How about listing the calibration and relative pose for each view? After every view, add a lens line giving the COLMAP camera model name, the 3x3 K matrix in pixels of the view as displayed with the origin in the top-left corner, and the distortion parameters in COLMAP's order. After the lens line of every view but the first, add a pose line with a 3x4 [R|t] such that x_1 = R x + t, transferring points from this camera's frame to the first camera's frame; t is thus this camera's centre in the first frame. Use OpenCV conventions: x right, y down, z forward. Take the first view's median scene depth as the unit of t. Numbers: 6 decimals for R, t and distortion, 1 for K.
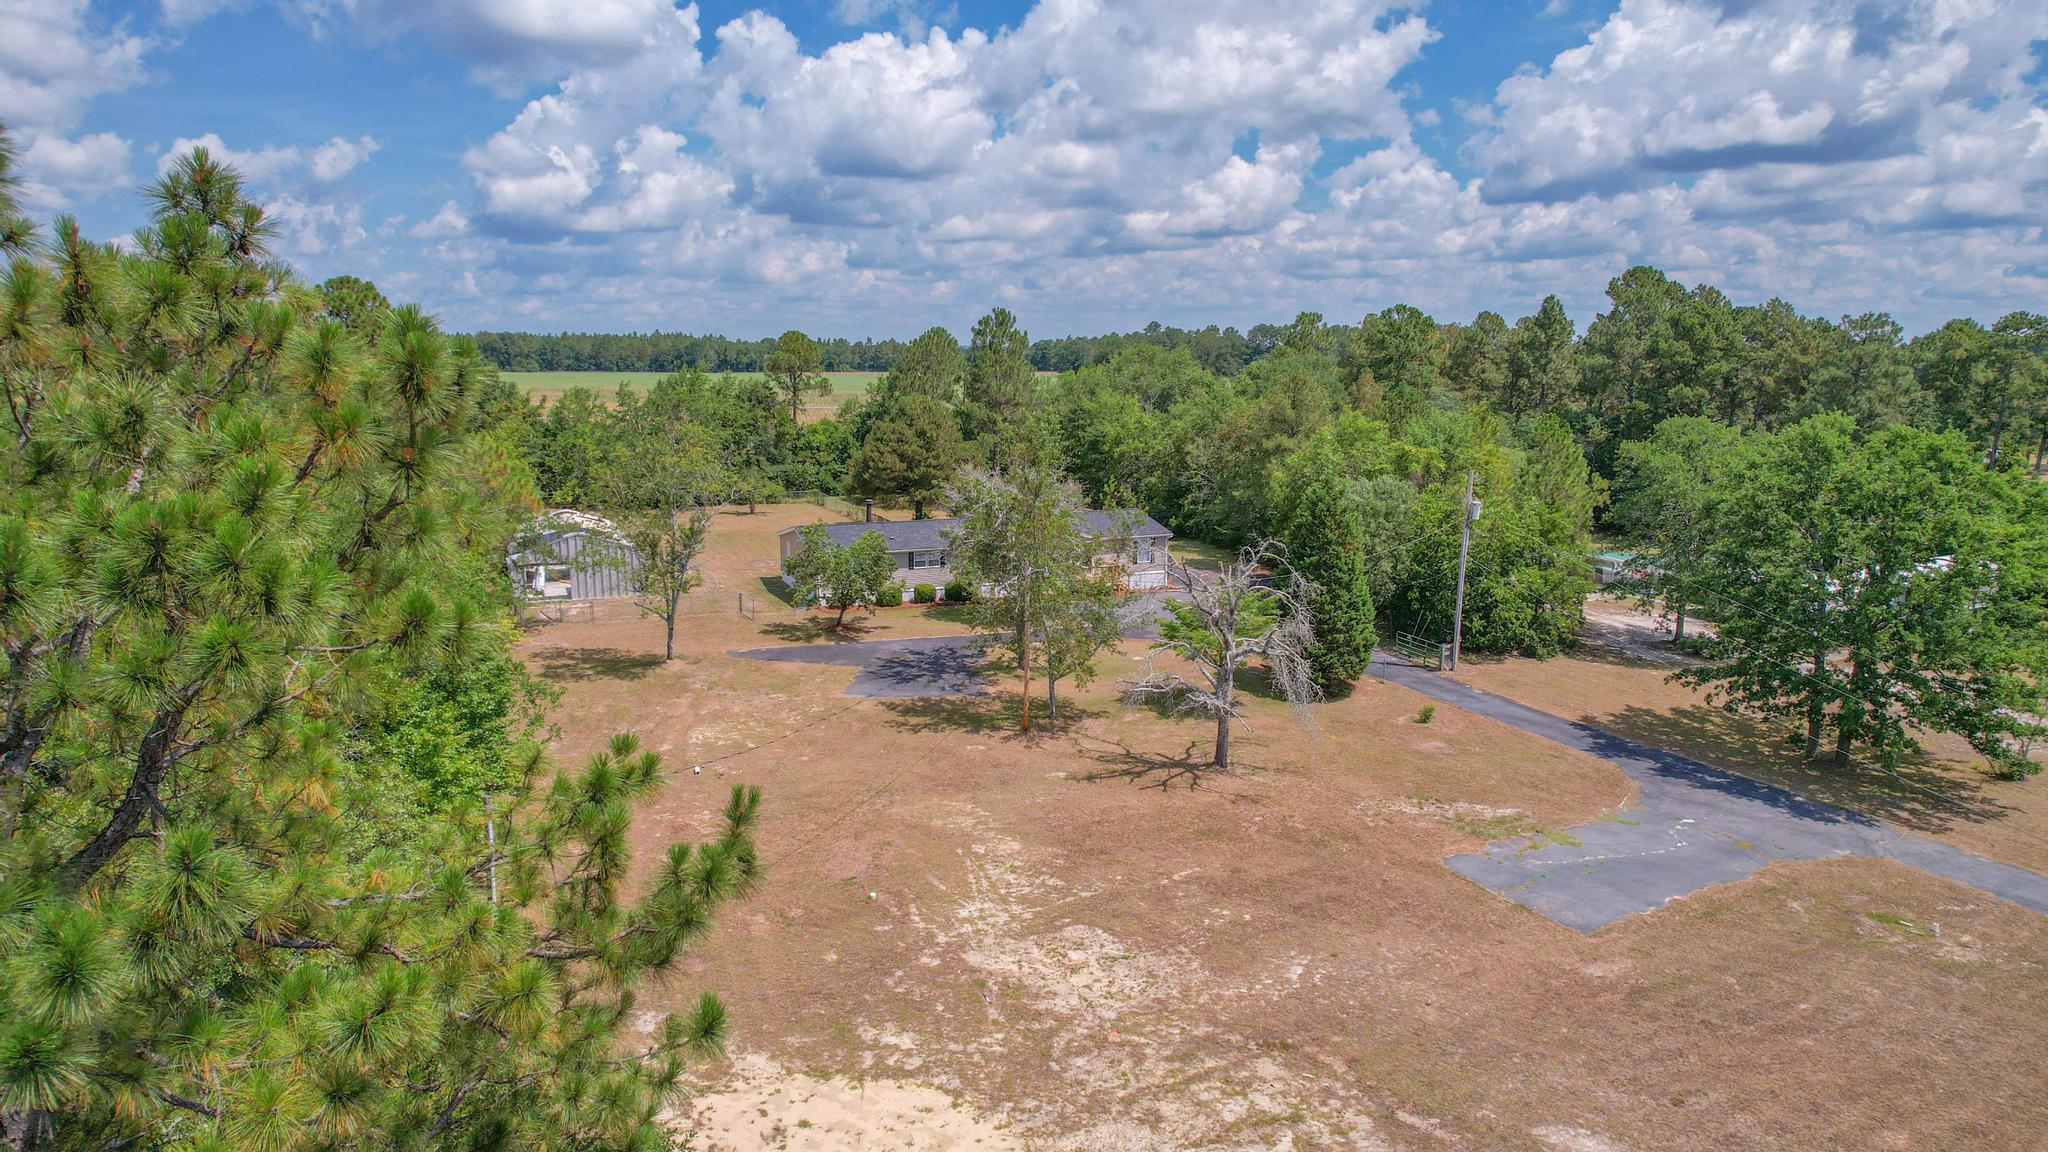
lens RADIAL K [[1269.2, 0, 1024.0], [0, 1269.2, 576.0], [0, 0, 1]] dist [-0.034447, 0.000095]
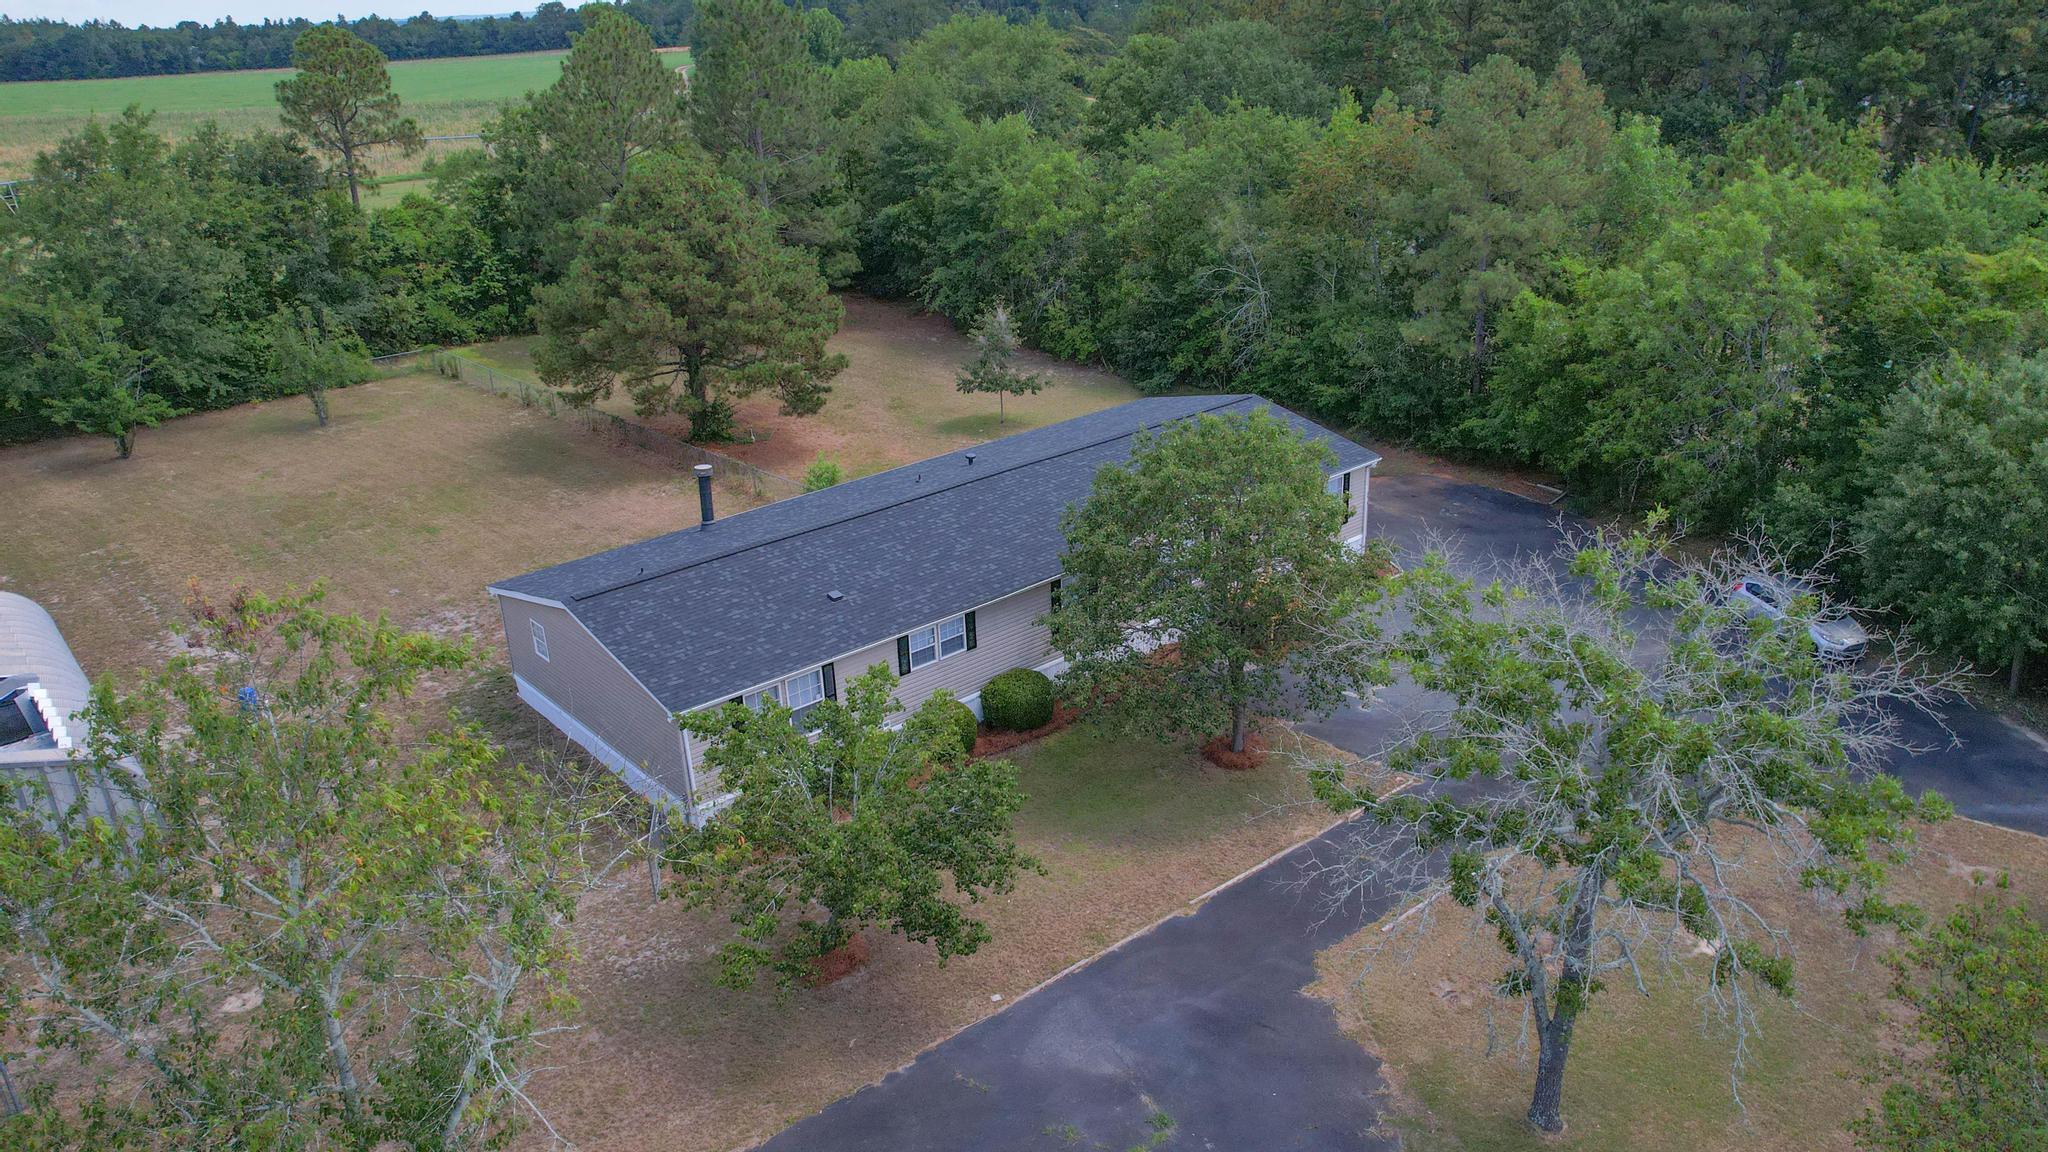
lens RADIAL K [[1522.4, 0, 1024.0], [0, 1522.4, 576.0], [0, 0, 1]] dist [-0.003729, 0.000480]
pose [[0.958617, -0.147698, 0.243390, -0.095797], [0.100400, 0.975360, 0.196448, -0.072472], [-0.266408, -0.163882, 0.949826, 0.323181]]
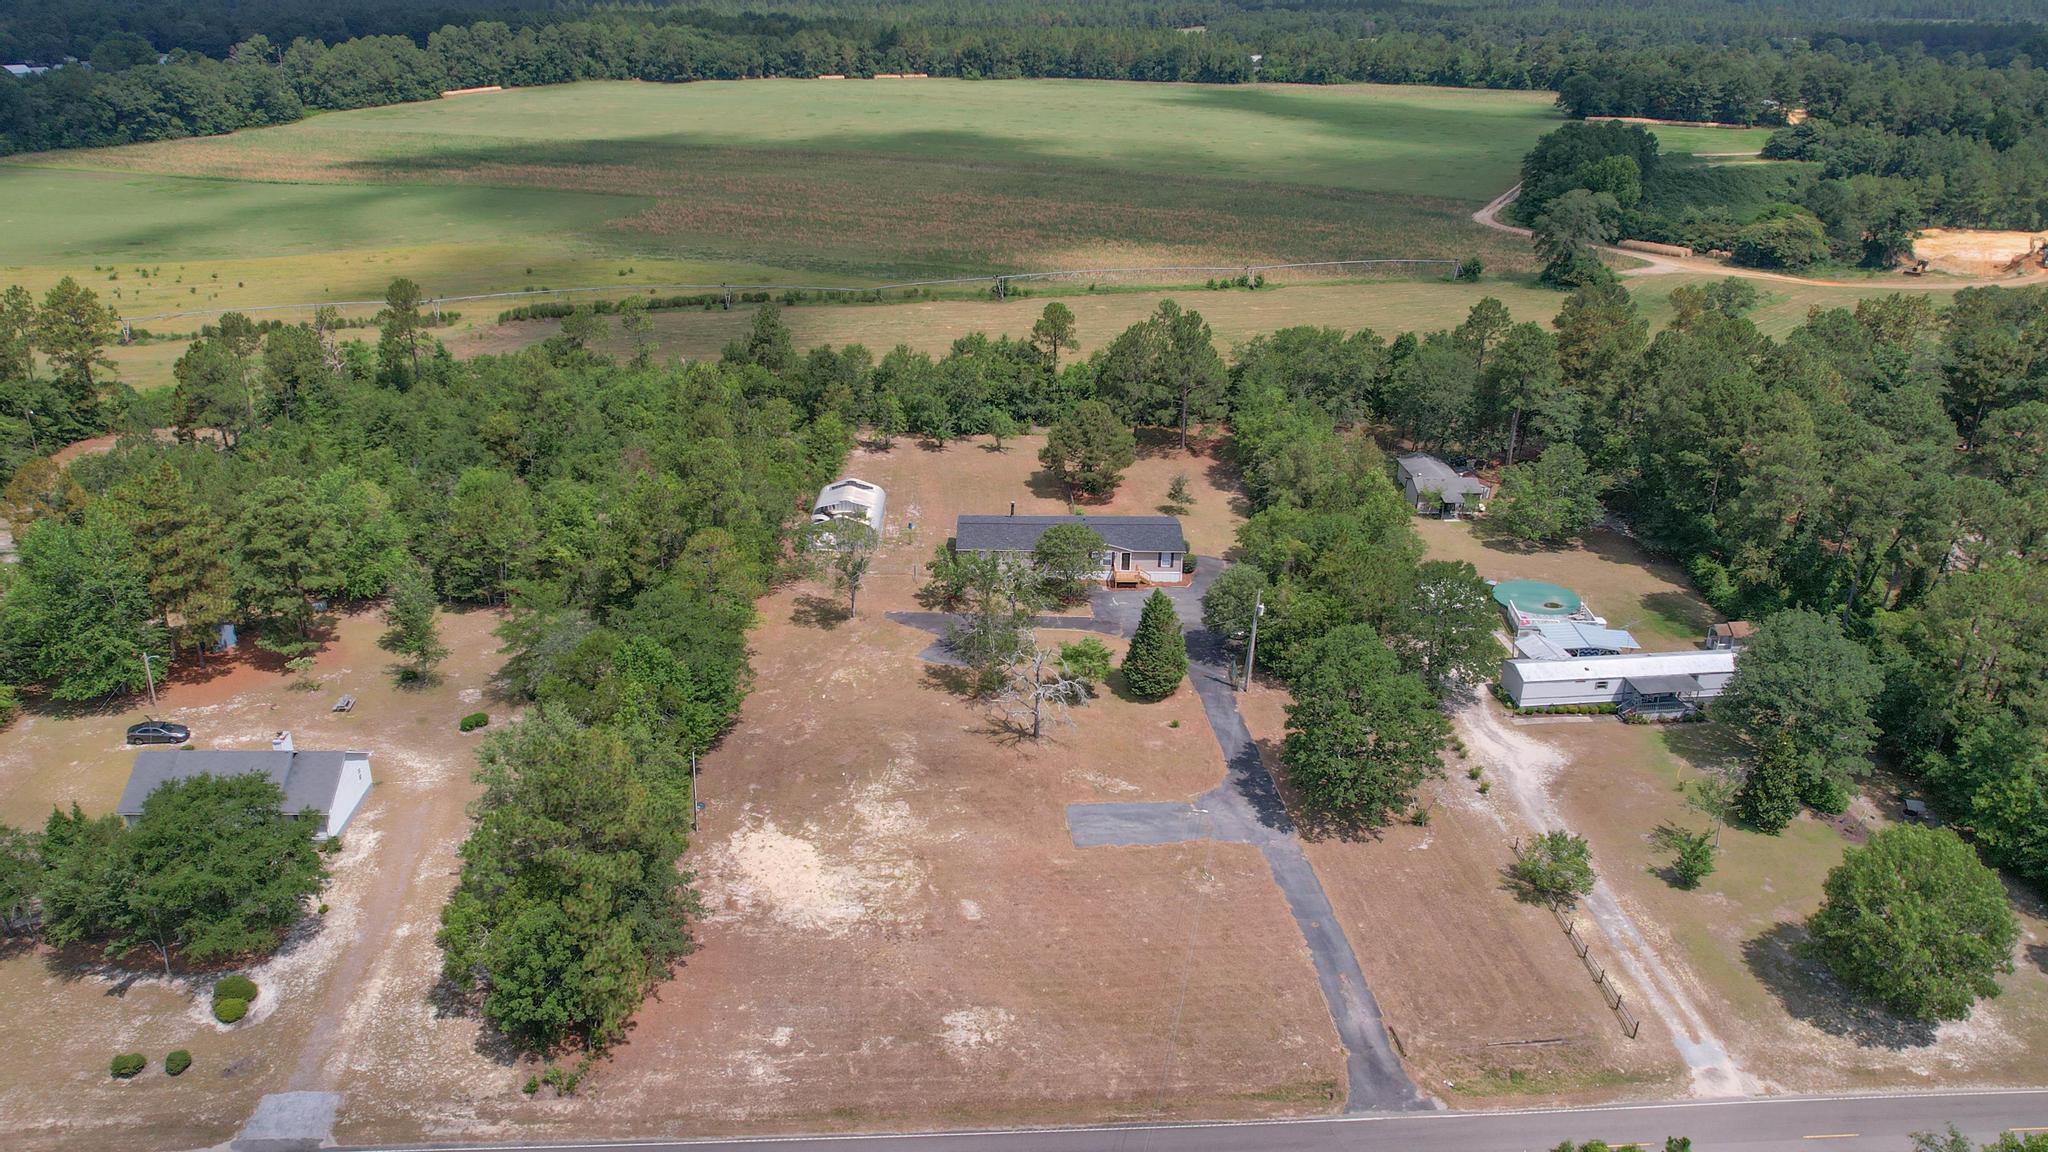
lens RADIAL K [[1400.1, 0, 1024.0], [0, 1400.1, 576.0], [0, 0, 1]] dist [0.000873, 0.001974]
pose [[0.926118, 0.157066, -0.342982, 0.351281], [-0.077468, 0.969007, 0.234571, -0.260829], [0.369195, -0.190670, 0.909582, -0.440724]]
